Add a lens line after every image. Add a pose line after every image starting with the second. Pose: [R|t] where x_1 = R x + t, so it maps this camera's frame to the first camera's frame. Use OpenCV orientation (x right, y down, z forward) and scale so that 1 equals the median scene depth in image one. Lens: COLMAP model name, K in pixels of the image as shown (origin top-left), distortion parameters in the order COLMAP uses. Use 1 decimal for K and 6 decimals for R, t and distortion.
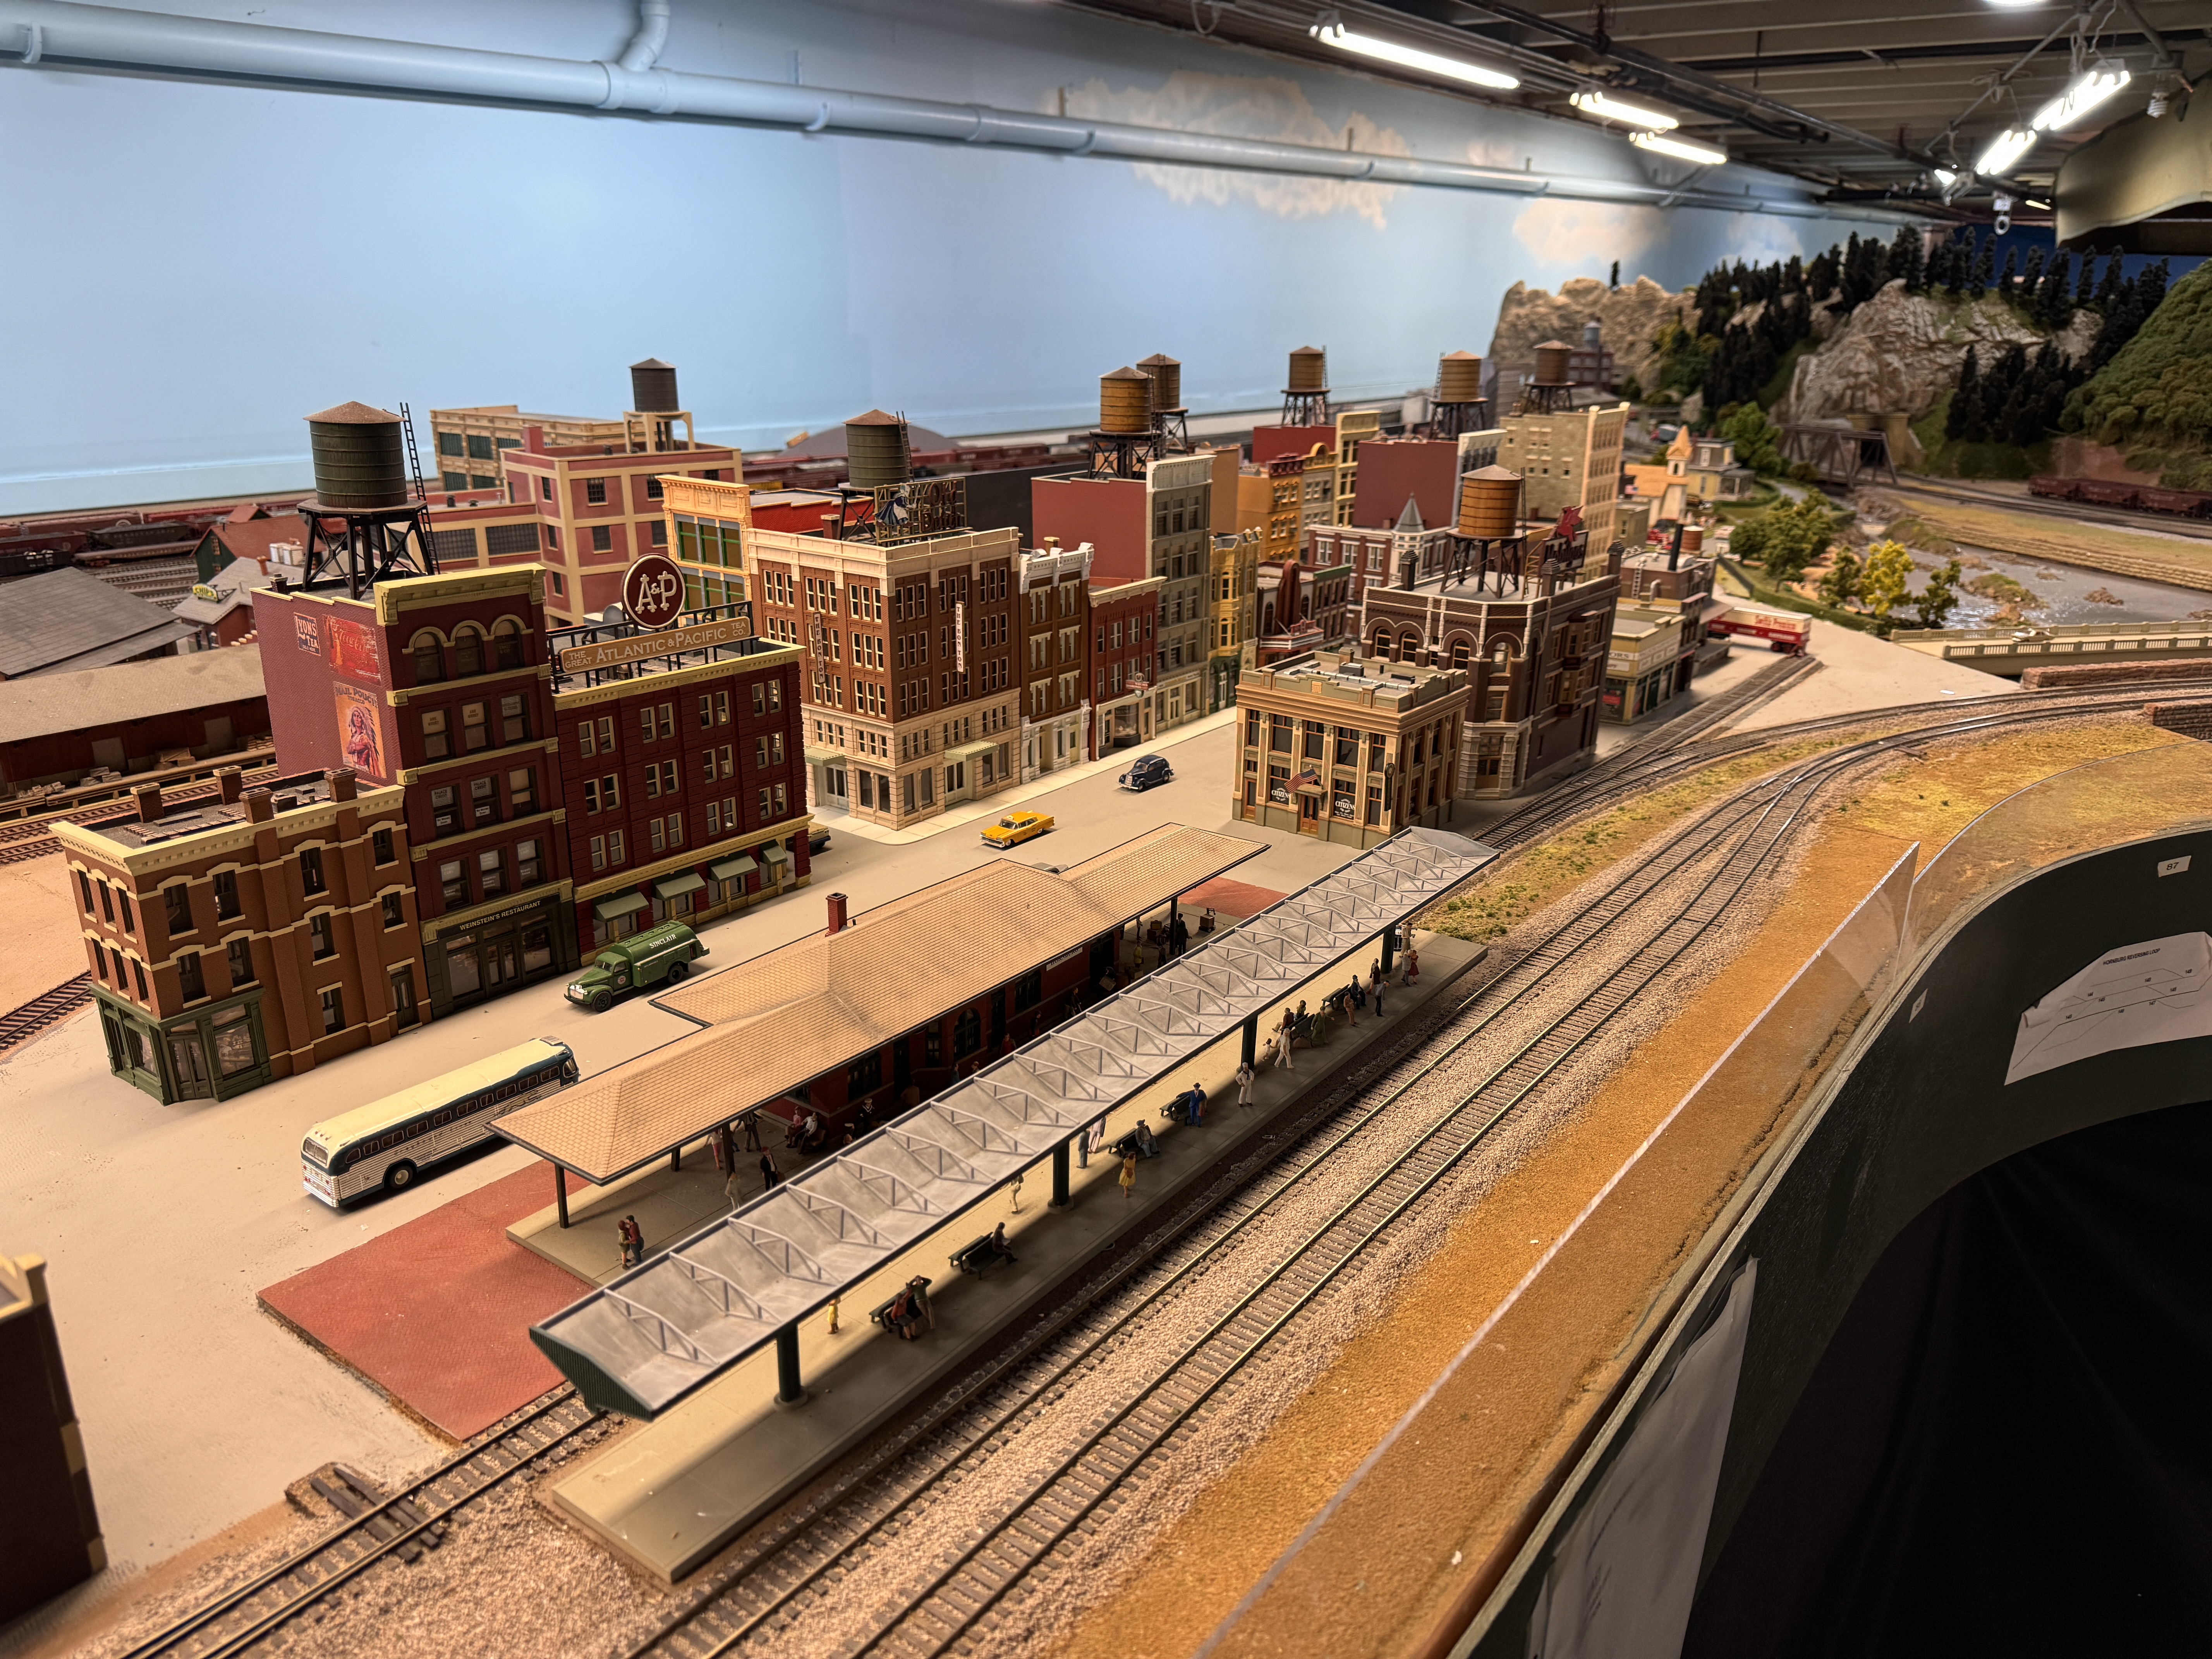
lens RADIAL K [[1595.5, 0, 1102.8], [0, 1595.5, 829.3], [0, 0, 1]] dist [0.032918, -0.041053]
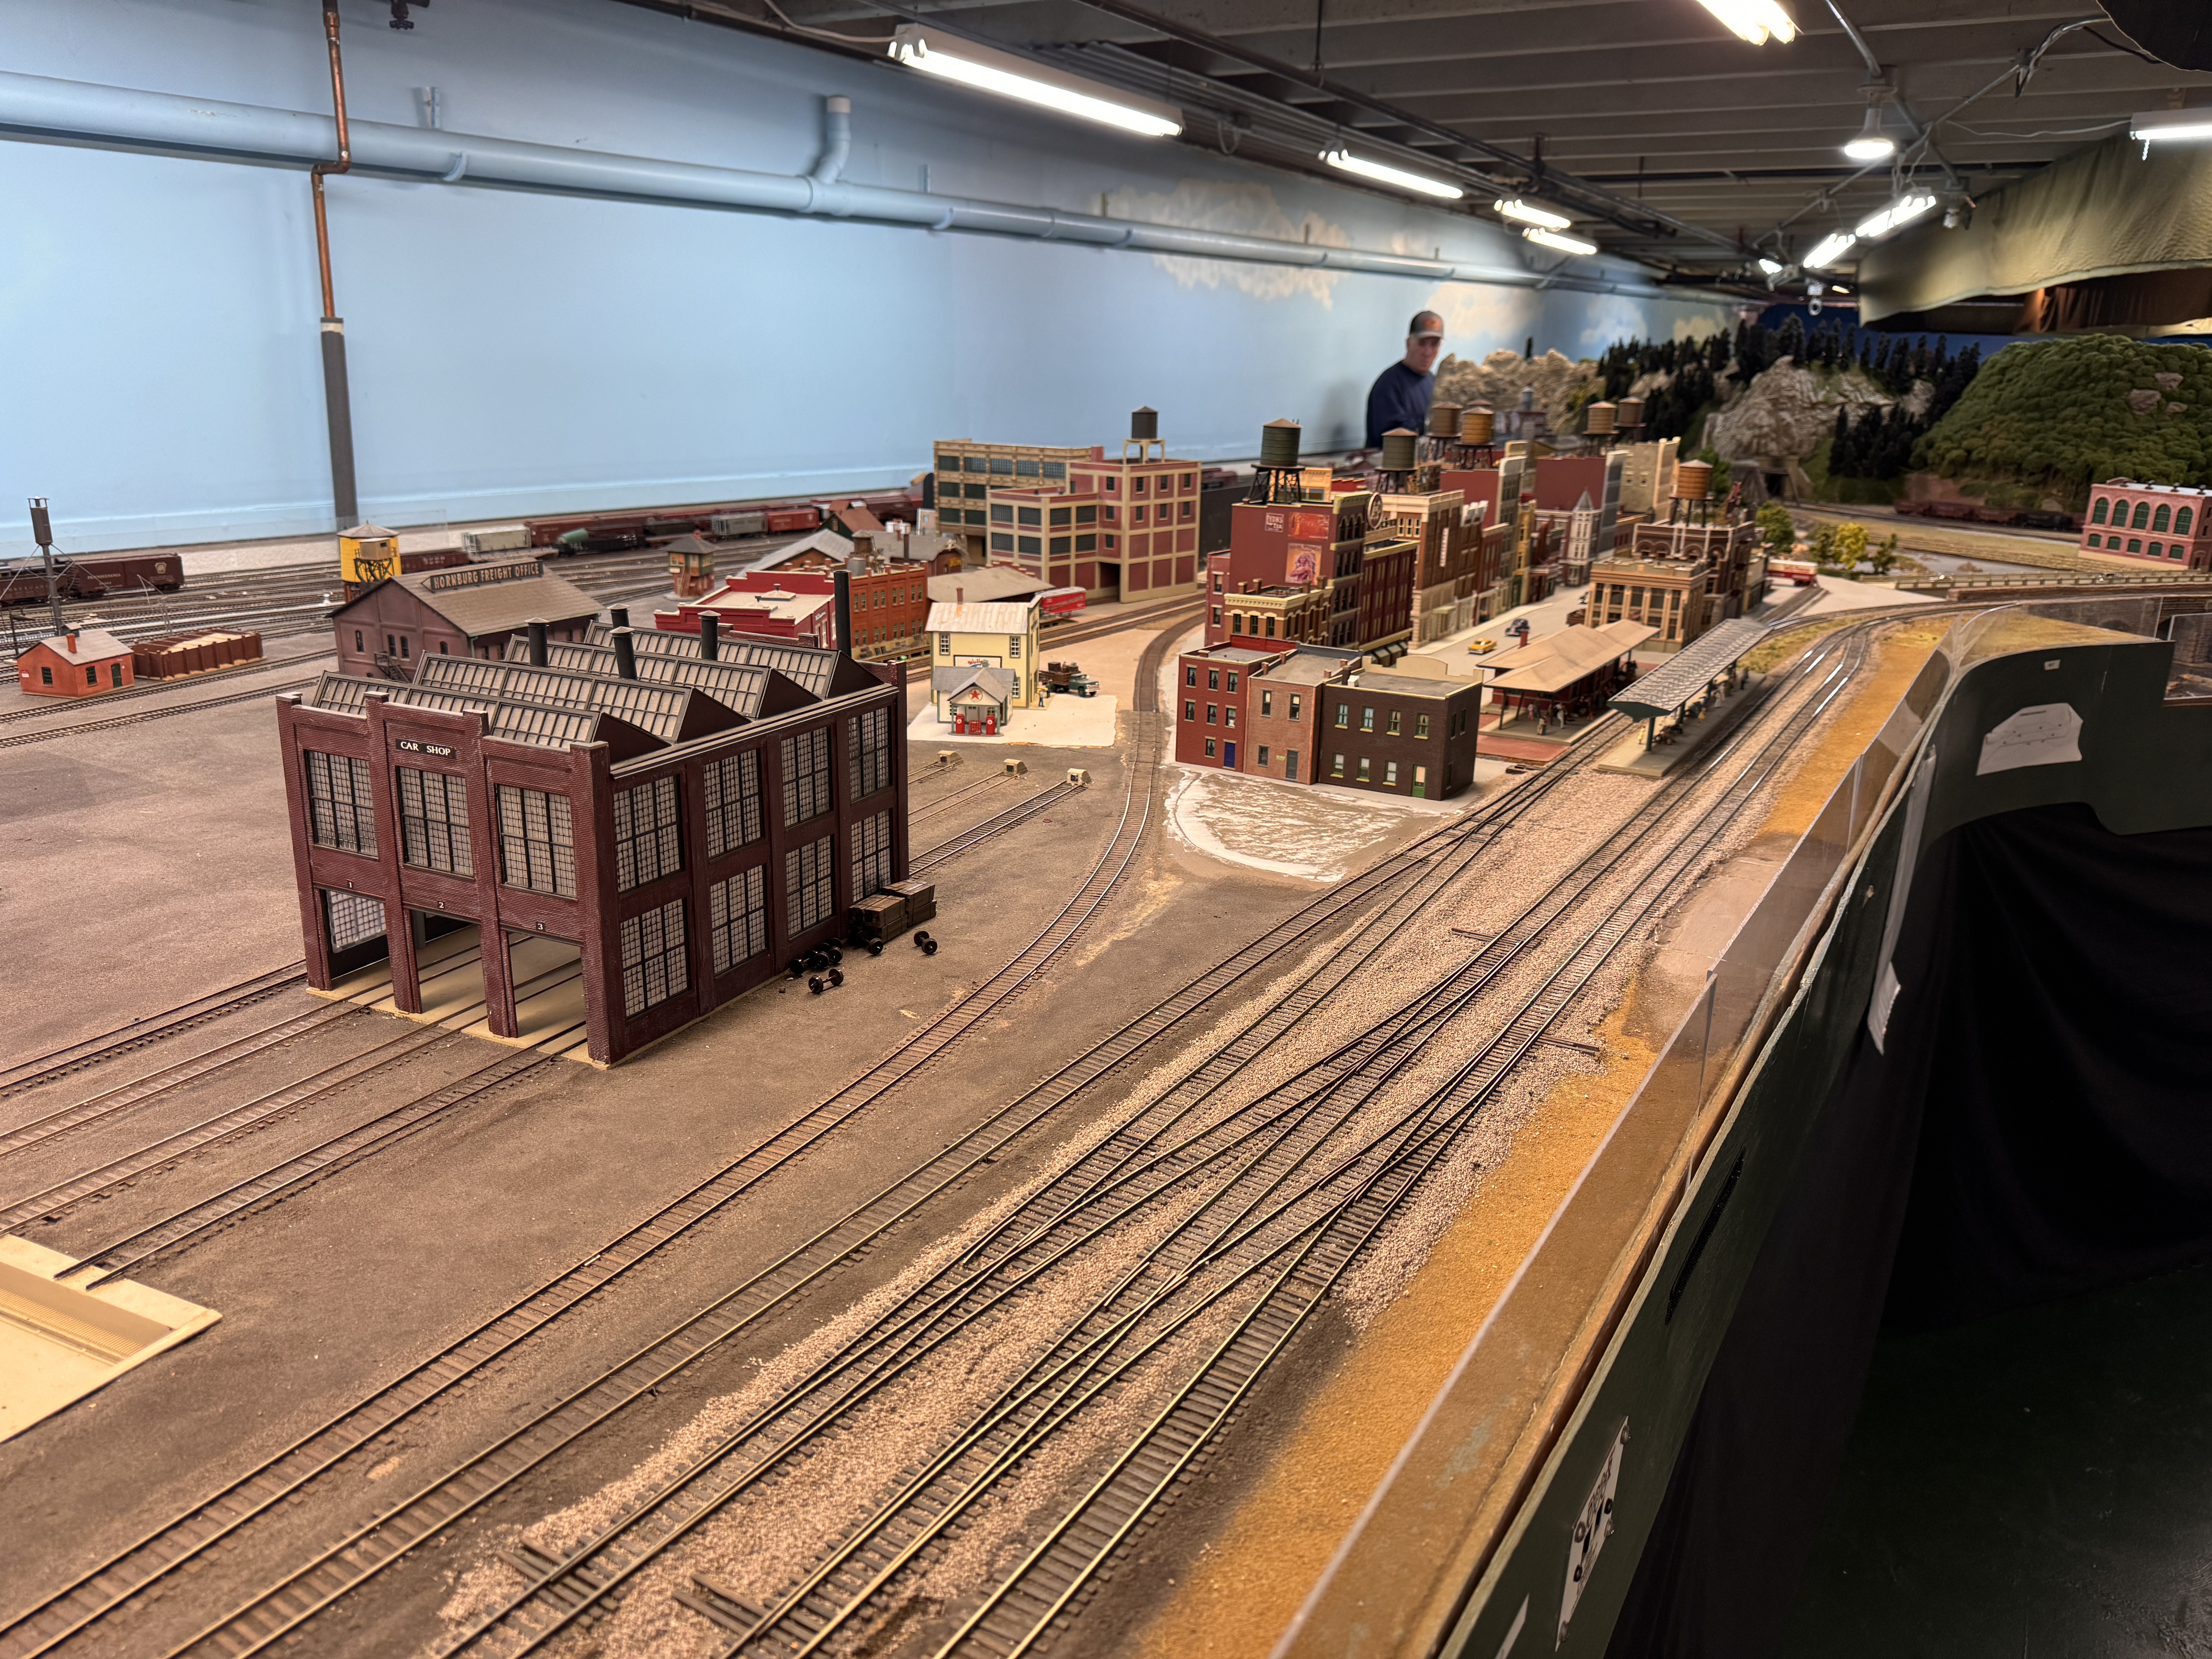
lens RADIAL K [[1595.5, 0, 1119.4], [0, 1595.5, 823.8], [0, 0, 1]] dist [0.032918, -0.041053]
pose [[0.994144, -0.022150, 0.105765, -0.184430], [0.026305, 0.998929, -0.038059, 0.072531], [-0.104809, 0.040619, 0.993663, -0.222698]]
